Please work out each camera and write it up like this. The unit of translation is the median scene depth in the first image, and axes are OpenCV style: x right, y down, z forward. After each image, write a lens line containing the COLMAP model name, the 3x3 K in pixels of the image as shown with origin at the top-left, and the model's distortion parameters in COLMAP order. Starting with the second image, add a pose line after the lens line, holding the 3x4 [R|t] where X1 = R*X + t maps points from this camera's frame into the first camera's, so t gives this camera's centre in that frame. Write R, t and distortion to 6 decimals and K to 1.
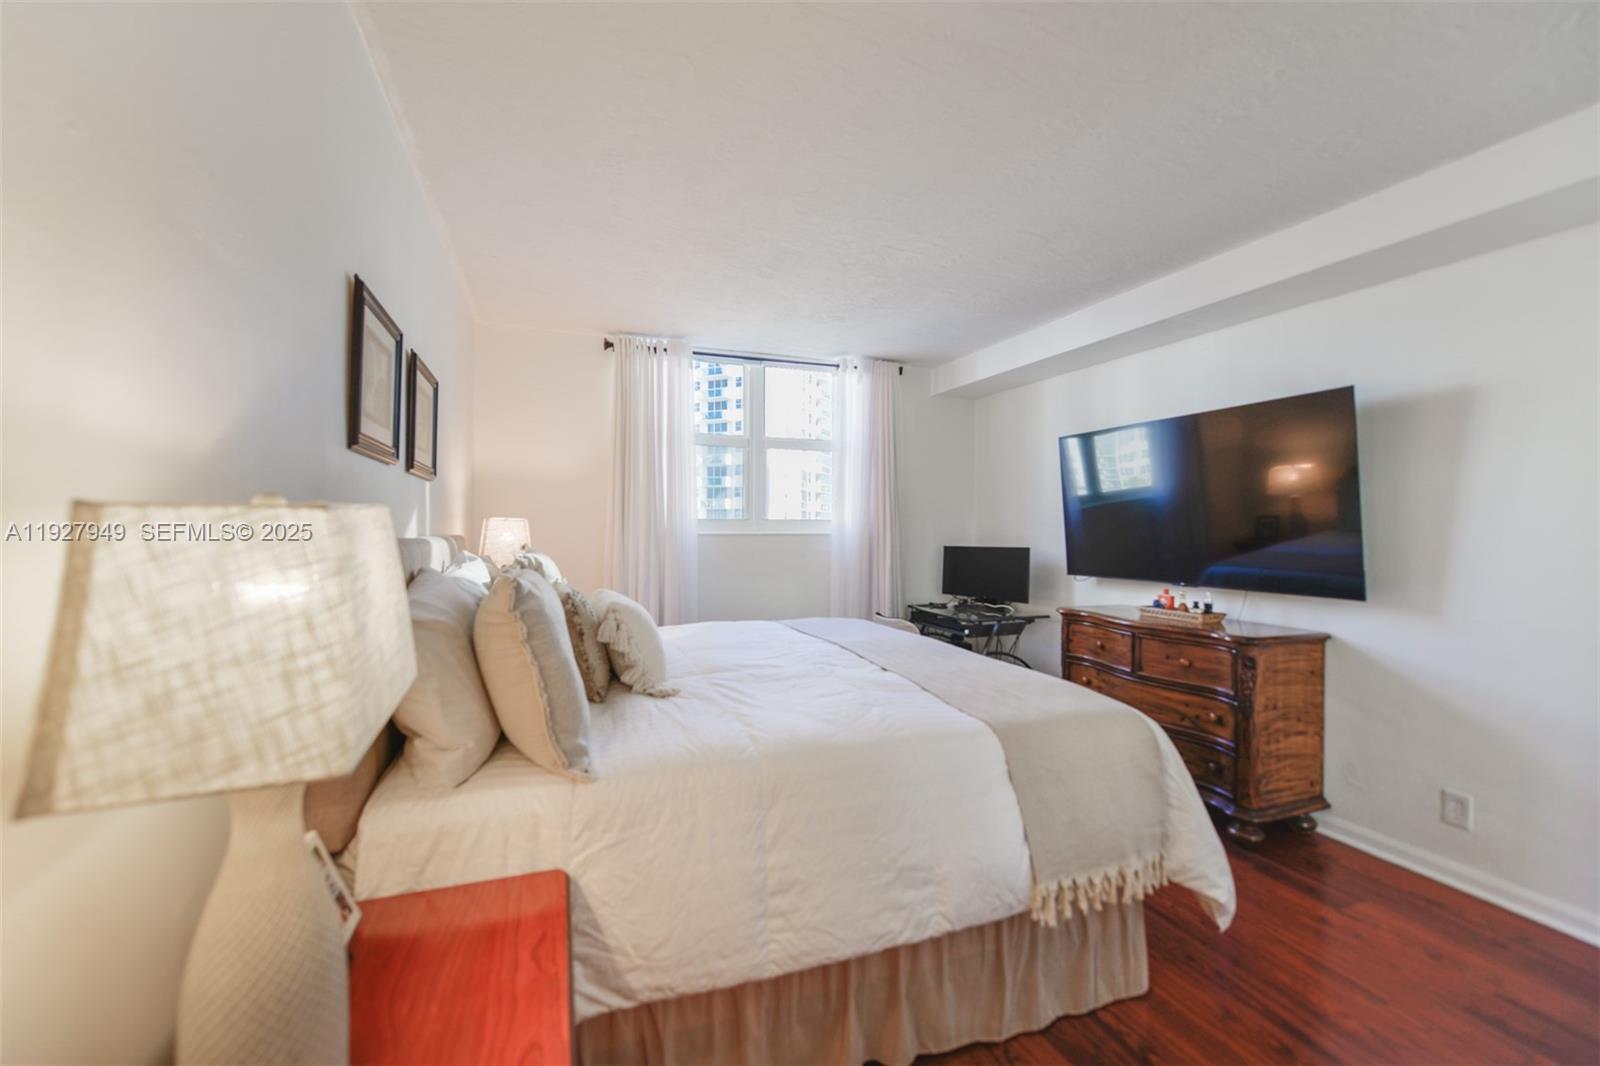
lens RADIAL K [[636.7, 0, 792.2], [0, 636.7, 526.2], [0, 0, 1]] dist [-0.004490, 0.001136]
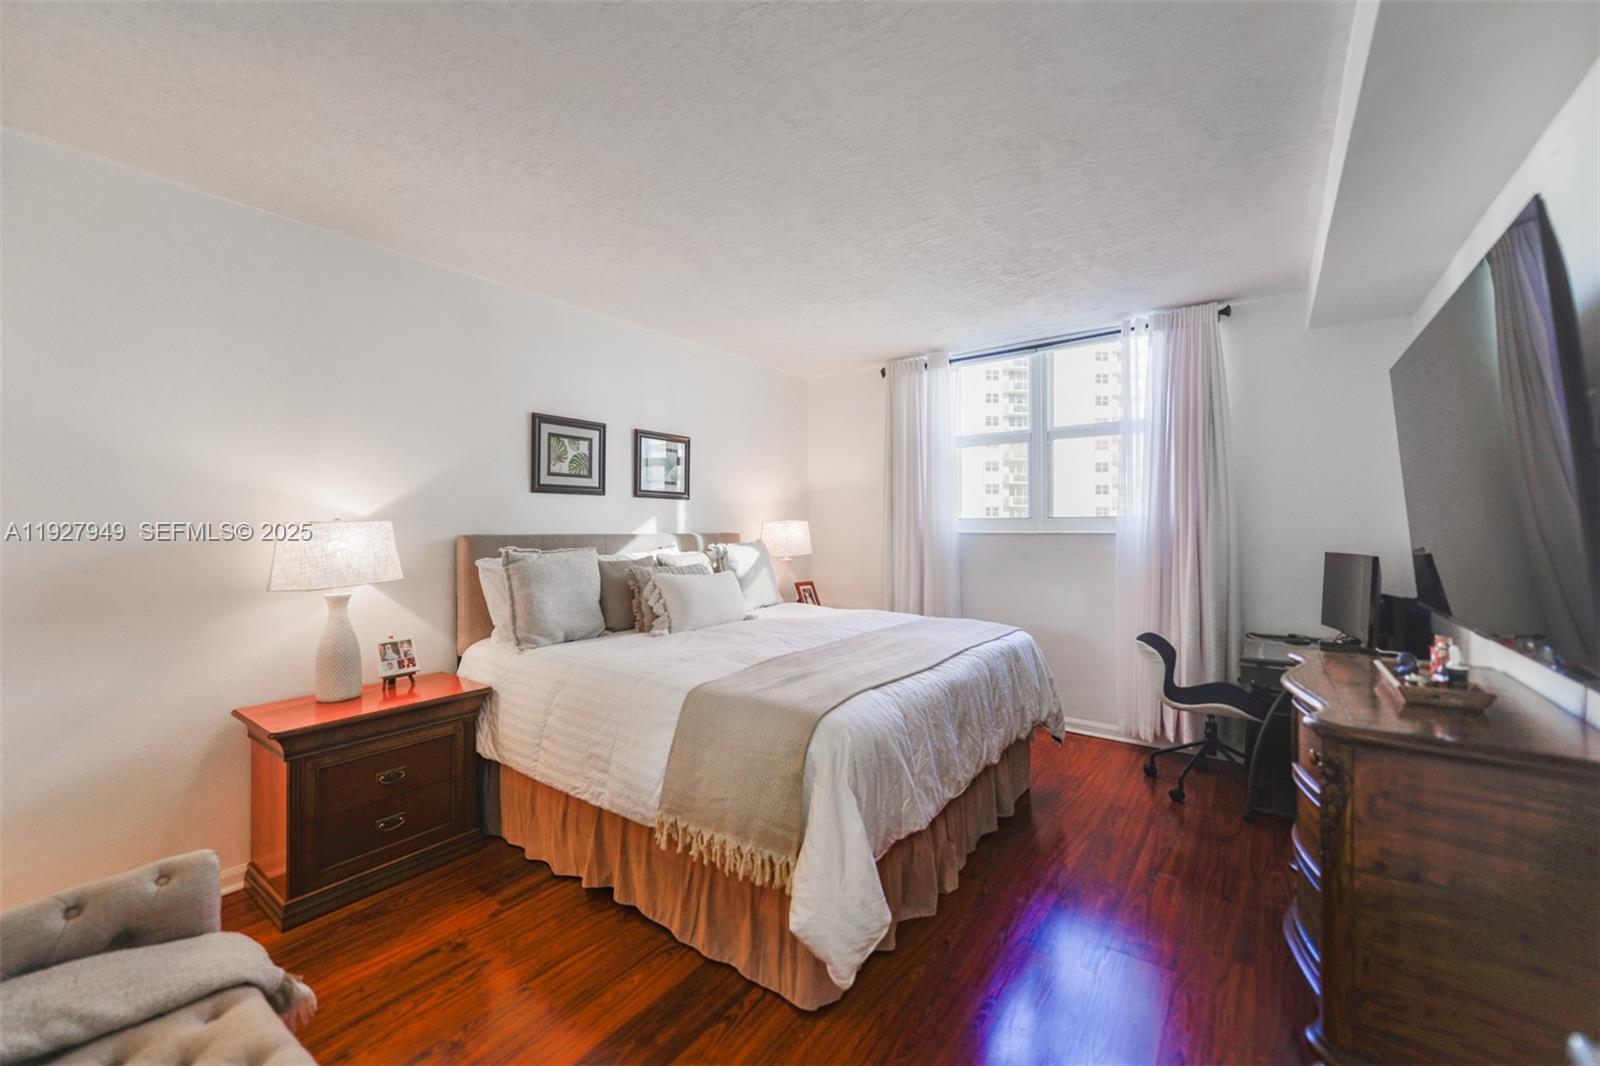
lens RADIAL K [[636.7, 0, 797.1], [0, 636.7, 528.5], [0, 0, 1]] dist [-0.004490, 0.001136]
pose [[0.543607, -0.003656, -0.839332, 0.539084], [0.006770, 0.999977, 0.000029, 0.003797], [0.839313, -0.005698, 0.543619, 0.189117]]
